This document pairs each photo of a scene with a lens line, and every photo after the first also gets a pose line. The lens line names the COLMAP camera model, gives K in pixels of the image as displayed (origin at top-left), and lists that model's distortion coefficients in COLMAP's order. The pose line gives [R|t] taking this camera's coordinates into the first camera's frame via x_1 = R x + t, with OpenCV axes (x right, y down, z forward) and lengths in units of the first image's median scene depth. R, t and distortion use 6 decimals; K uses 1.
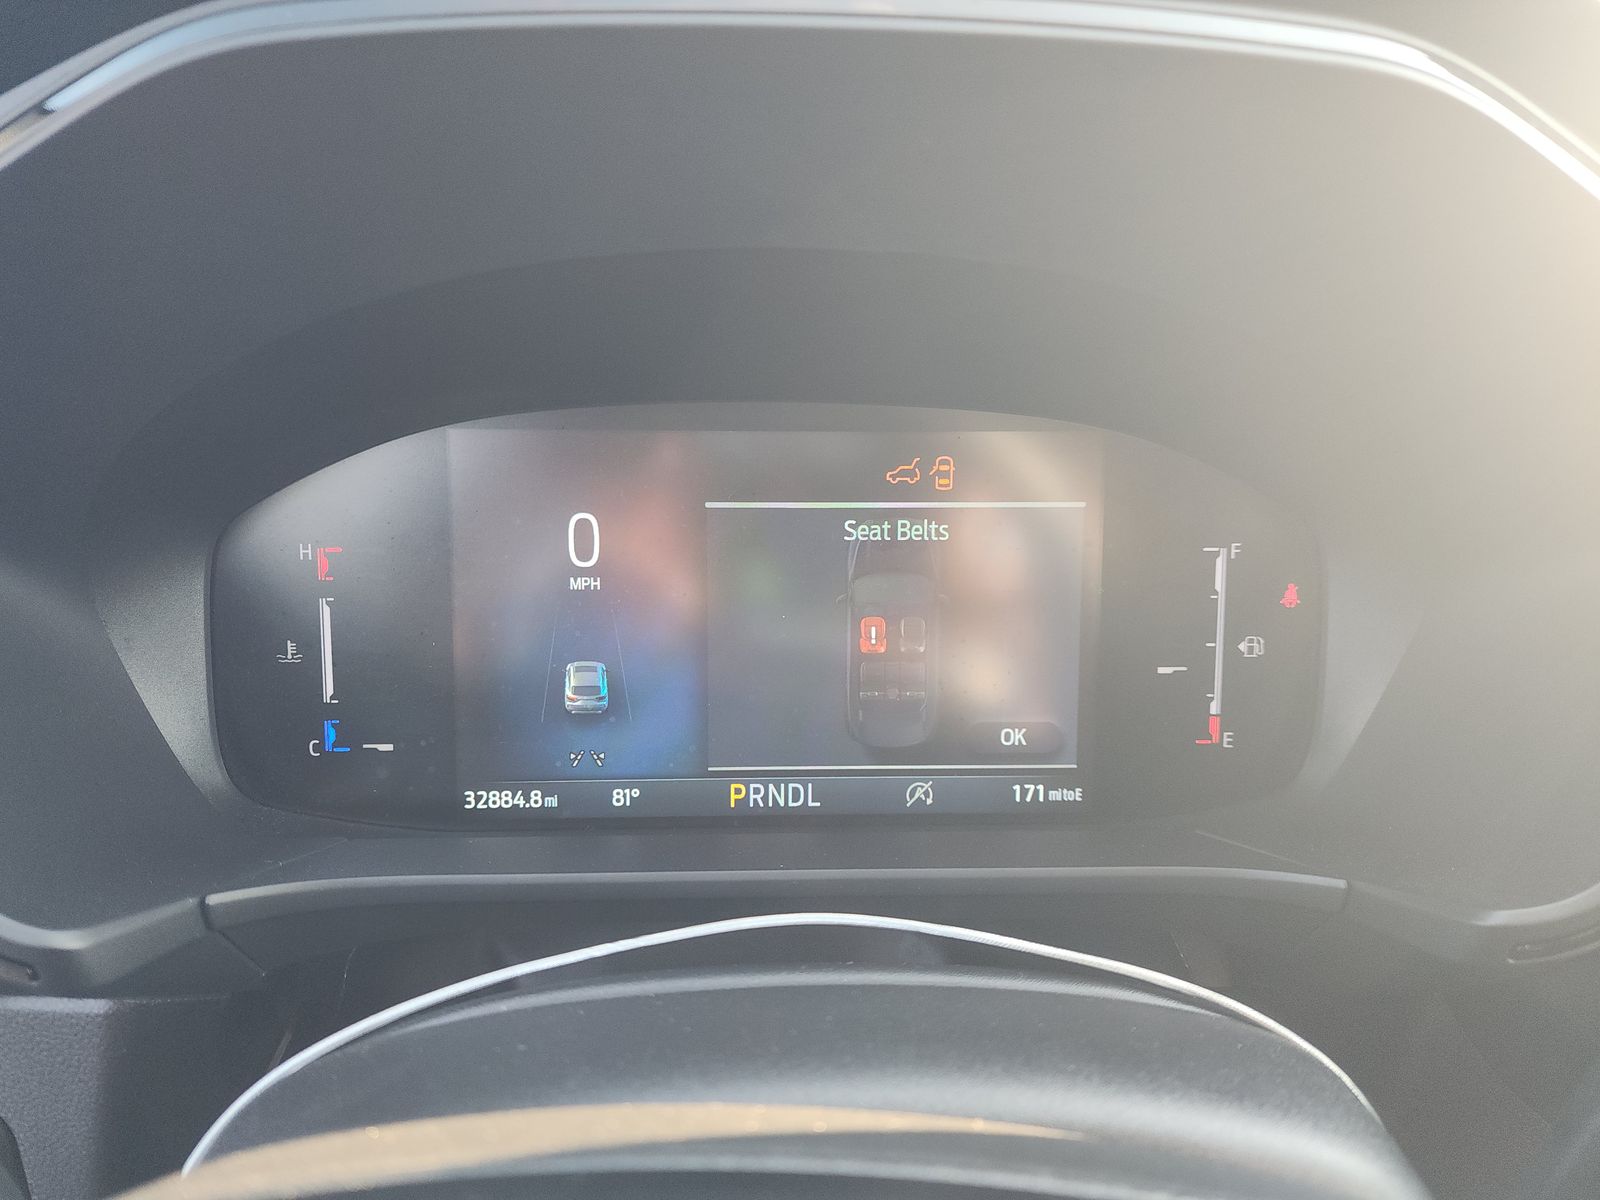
lens RADIAL K [[1078.2, 0, 802.6], [0, 1078.2, 596.6], [0, 0, 1]] dist [0.056019, -0.001140]
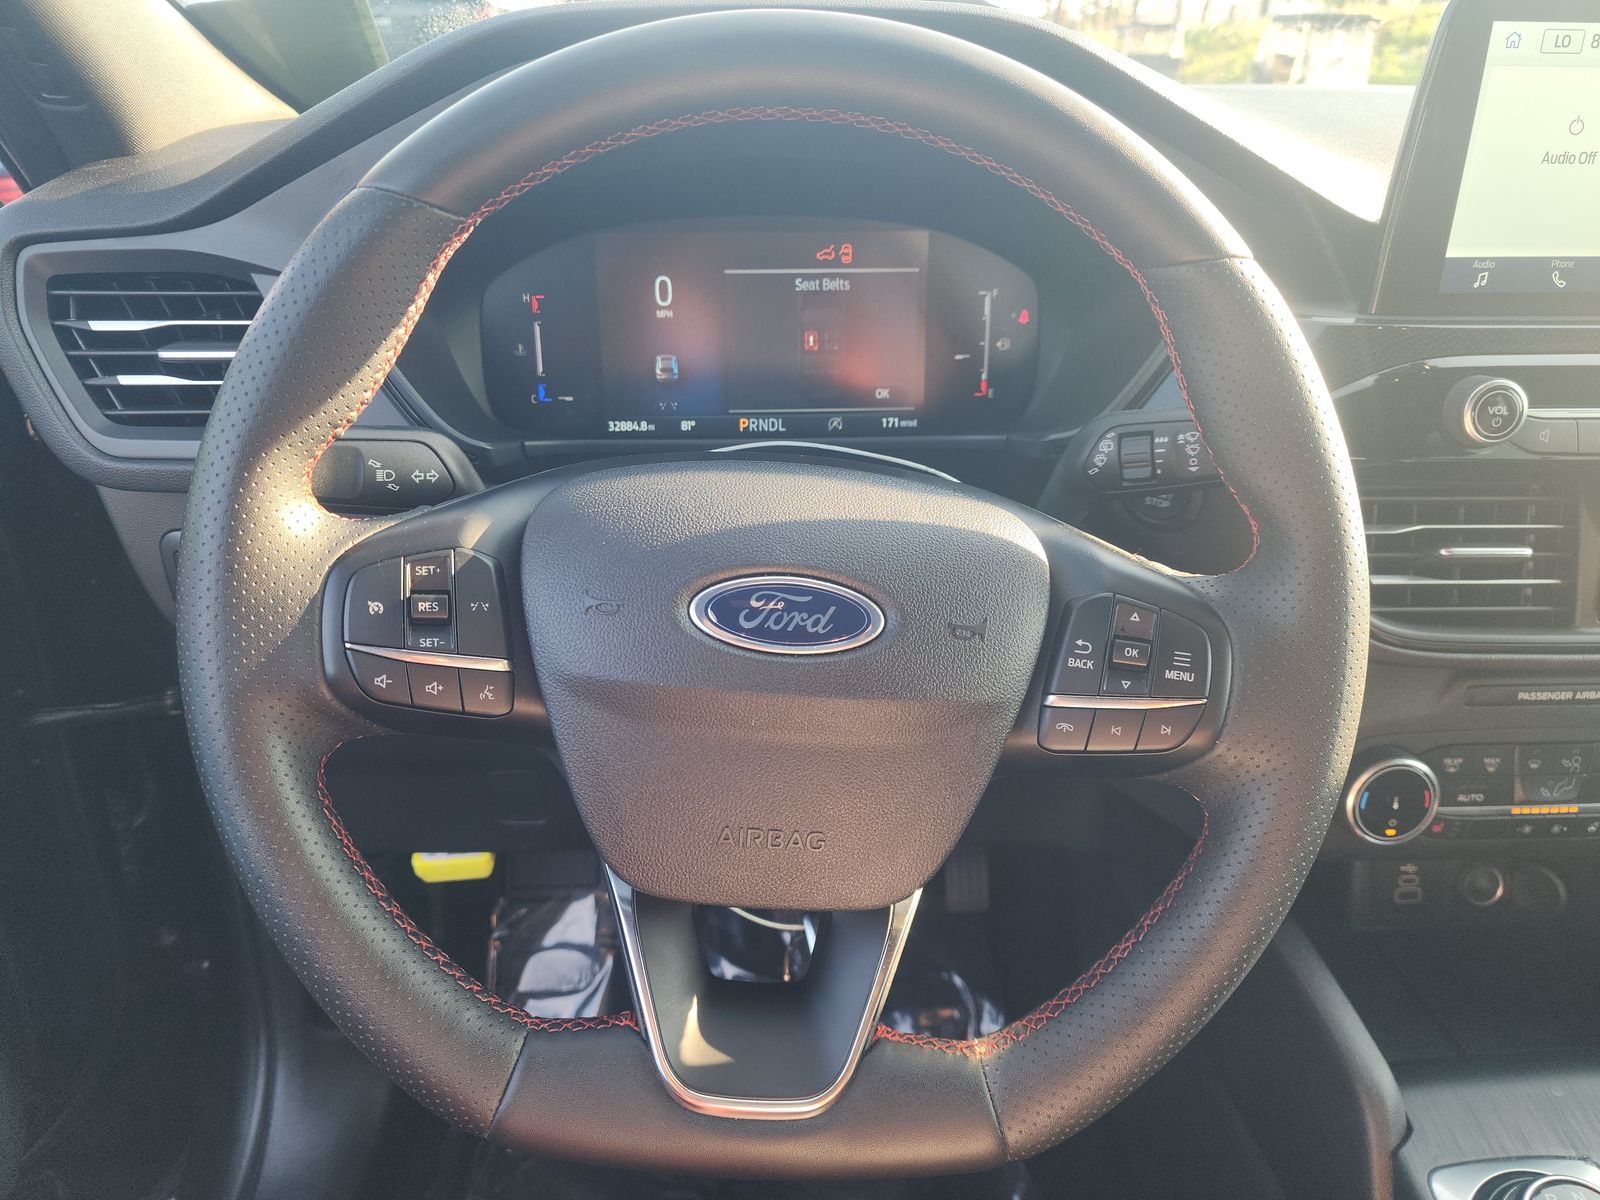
lens RADIAL K [[1078.2, 0, 790.8], [0, 1078.2, 598.8], [0, 0, 1]] dist [0.056019, -0.001140]
pose [[0.999450, 0.000663, -0.033147, 0.093638], [0.006229, 0.978239, 0.207386, 0.086892], [0.032564, -0.207478, 0.977697, -1.021710]]
